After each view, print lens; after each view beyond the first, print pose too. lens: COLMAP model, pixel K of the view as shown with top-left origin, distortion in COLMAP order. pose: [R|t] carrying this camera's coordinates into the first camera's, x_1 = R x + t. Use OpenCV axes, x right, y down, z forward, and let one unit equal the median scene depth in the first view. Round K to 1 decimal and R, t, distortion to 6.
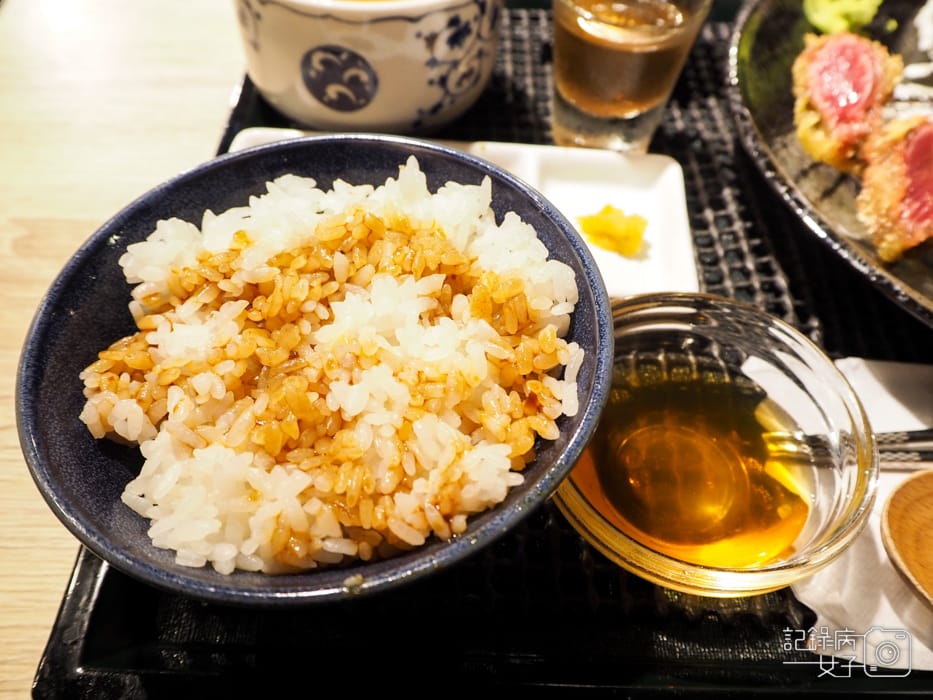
lens RADIAL K [[795.8, 0, 466.5], [0, 795.8, 350.0], [0, 0, 1]] dist [-0.019836, -0.009921]
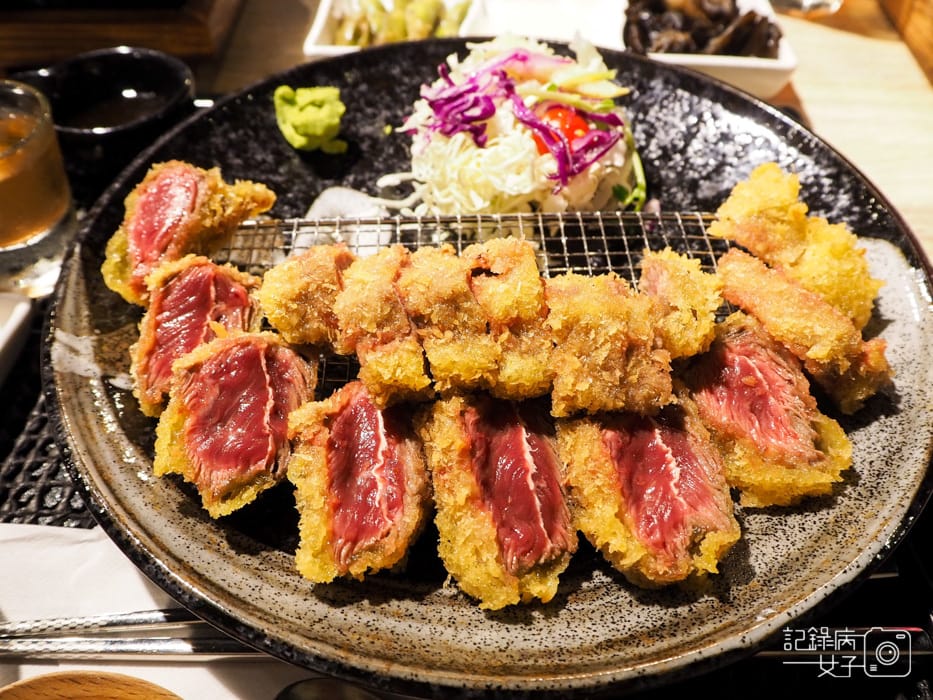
lens RADIAL K [[795.8, 0, 466.5], [0, 795.8, 350.0], [0, 0, 1]] dist [-0.019836, -0.009921]
pose [[0.999375, -0.011928, -0.033290, 1.356438], [0.010370, 0.998859, -0.046608, -0.209451], [0.033808, 0.046234, 0.998358, 0.123859]]
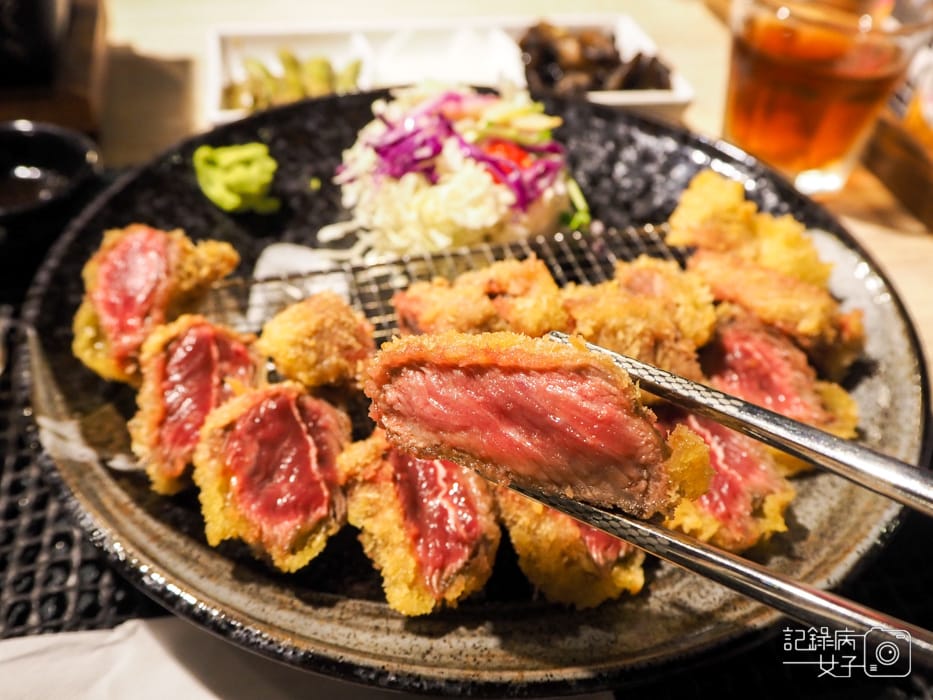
lens RADIAL K [[889.5, 0, 466.5], [0, 889.5, 350.0], [0, 0, 1]] dist [-0.113477, 0.317216]
pose [[0.971840, -0.148494, 0.182967, 1.011063], [0.173718, 0.976109, -0.130514, -0.122382], [-0.159215, 0.158623, 0.974417, 0.006449]]
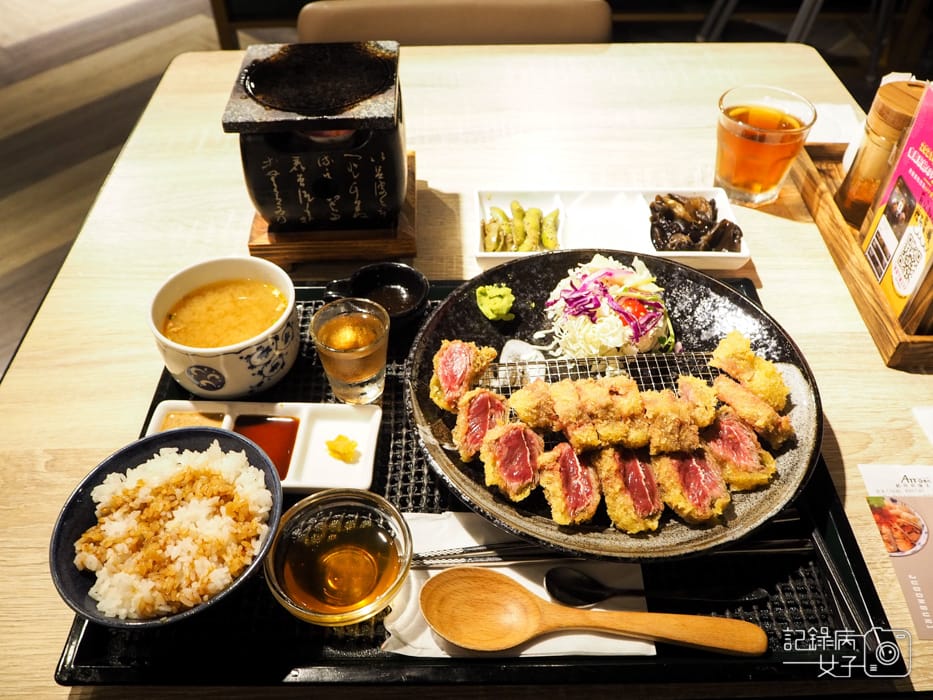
lens RADIAL K [[795.8, 0, 466.5], [0, 795.8, 350.0], [0, 0, 1]] dist [-0.019836, -0.009921]
pose [[0.998681, -0.047926, -0.018409, 0.855457], [0.045711, 0.993297, -0.106172, -0.265177], [0.023374, 0.105191, 0.994177, -1.572459]]
